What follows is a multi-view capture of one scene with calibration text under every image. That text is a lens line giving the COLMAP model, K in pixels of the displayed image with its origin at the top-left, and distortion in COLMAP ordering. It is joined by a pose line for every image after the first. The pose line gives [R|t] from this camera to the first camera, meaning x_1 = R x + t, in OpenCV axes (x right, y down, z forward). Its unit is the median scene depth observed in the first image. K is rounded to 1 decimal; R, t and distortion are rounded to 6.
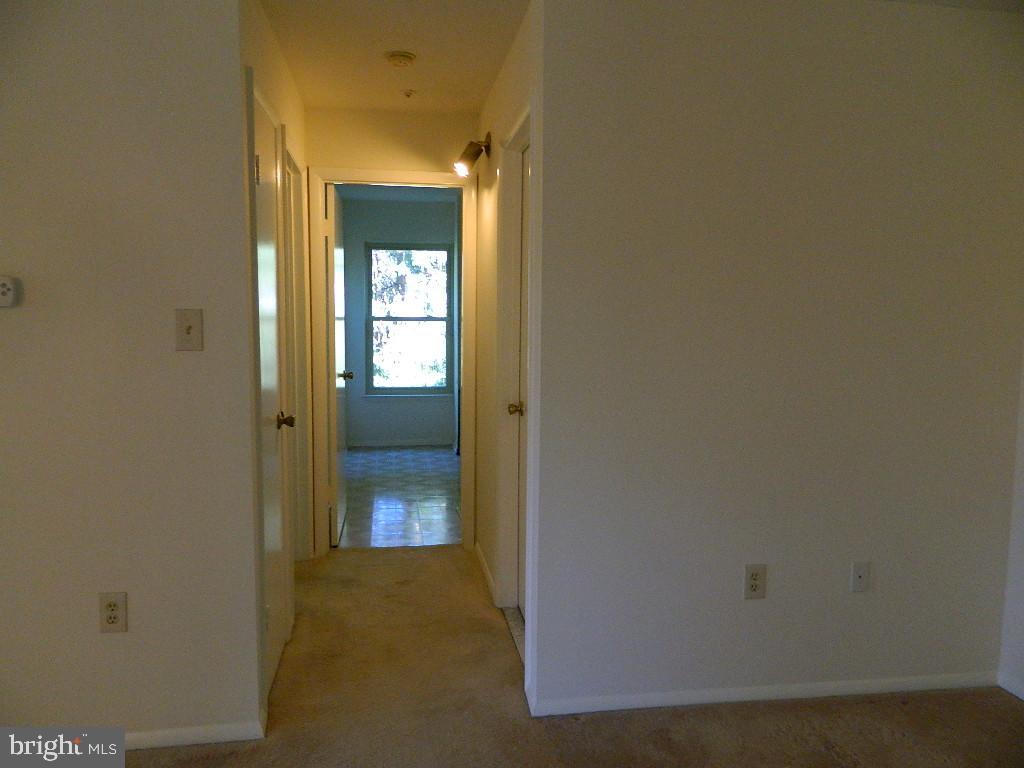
lens RADIAL K [[755.9, 0, 512.0], [0, 755.9, 377.9], [0, 0, 1]] dist [0.008594, -0.015316]
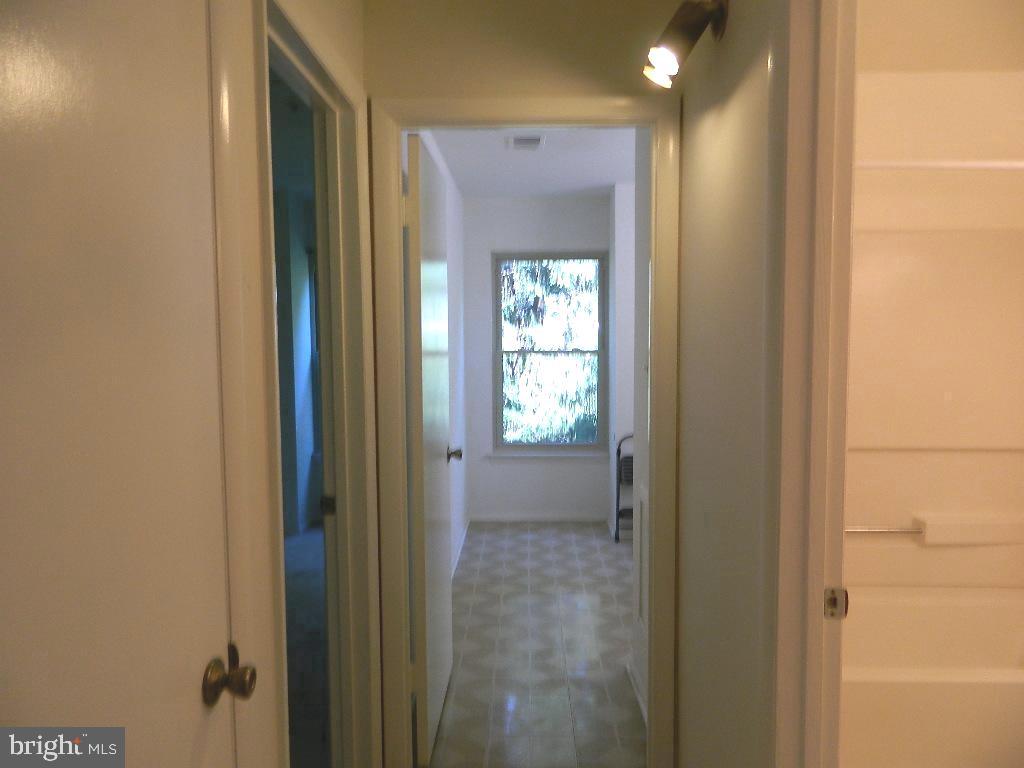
lens RADIAL K [[755.9, 0, 517.5], [0, 755.9, 382.4], [0, 0, 1]] dist [0.008594, -0.015316]
pose [[0.985059, -0.008254, -0.172018, -0.036769], [0.004477, 0.999741, -0.022336, -0.031844], [0.172158, 0.021232, 0.984840, 0.250676]]
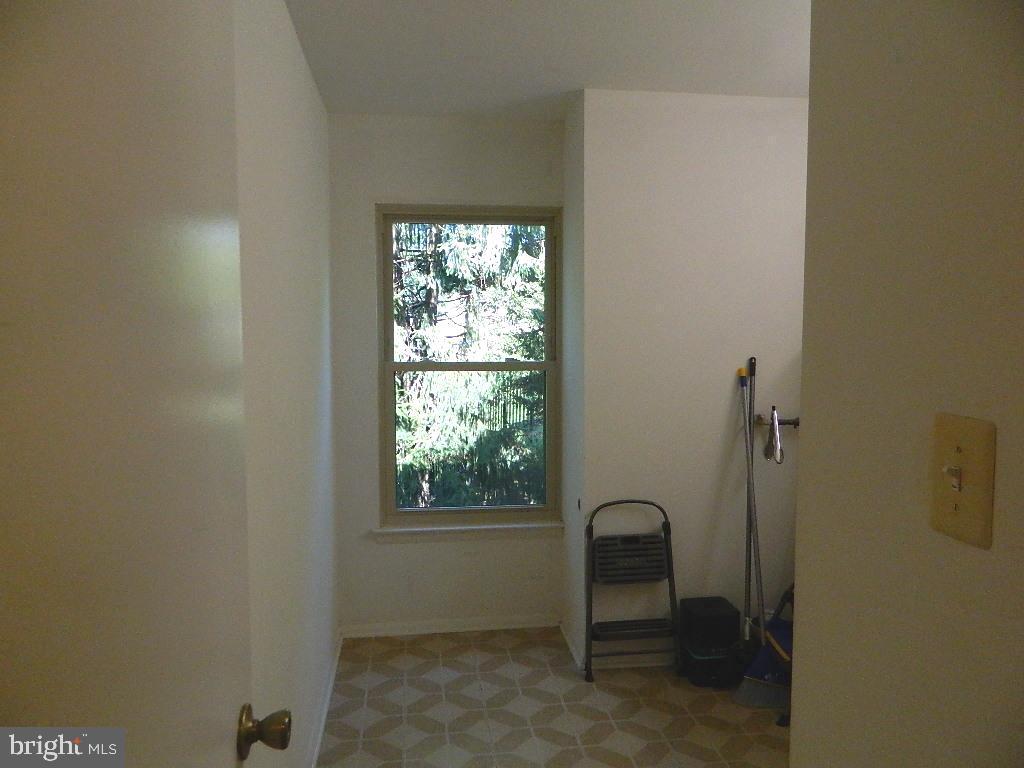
lens RADIAL K [[755.9, 0, 505.0], [0, 755.9, 377.0], [0, 0, 1]] dist [0.008594, -0.015316]
pose [[0.999183, -0.016504, -0.036886, -0.094637], [0.015428, 0.999452, -0.029287, -0.057127], [0.037349, 0.028694, 0.998890, 0.519673]]
